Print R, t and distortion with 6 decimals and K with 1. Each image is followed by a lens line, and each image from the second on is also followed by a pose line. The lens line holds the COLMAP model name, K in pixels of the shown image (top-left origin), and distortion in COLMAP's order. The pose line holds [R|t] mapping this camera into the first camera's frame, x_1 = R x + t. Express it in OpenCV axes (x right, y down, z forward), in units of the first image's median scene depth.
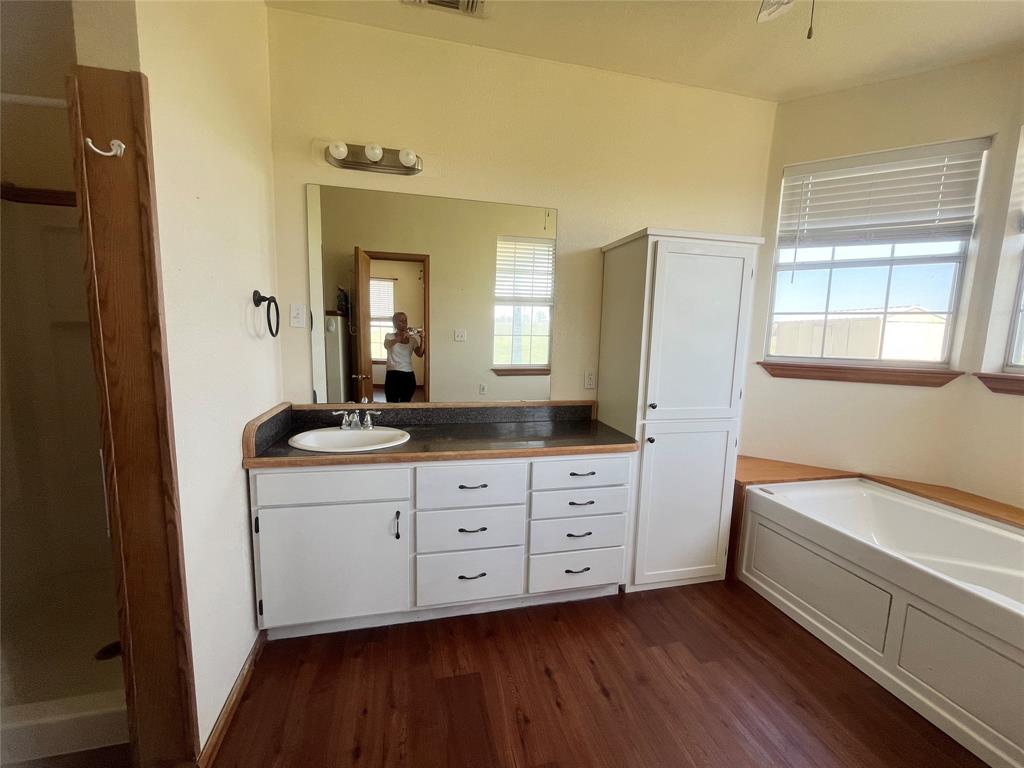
lens RADIAL K [[414.1, 0, 508.4], [0, 414.1, 384.6], [0, 0, 1]] dist [0.000089, 0.000022]
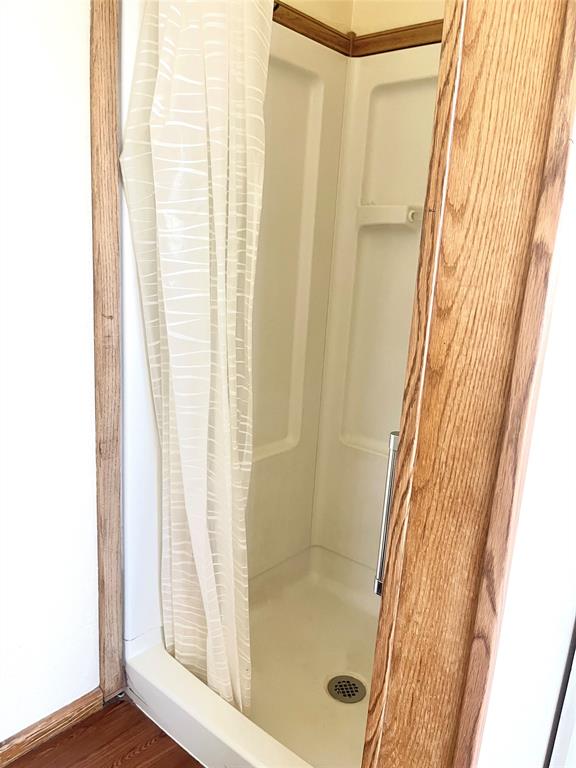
lens RADIAL K [[585.2, 0, 287.9], [0, 585.2, 384.2], [0, 0, 1]] dist [0.022044, -0.049338]
pose [[0.585185, 0.195999, -0.786856, -0.522118], [-0.146345, 0.979943, 0.135259, 0.012571], [0.797585, 0.036001, 0.602132, 0.471392]]
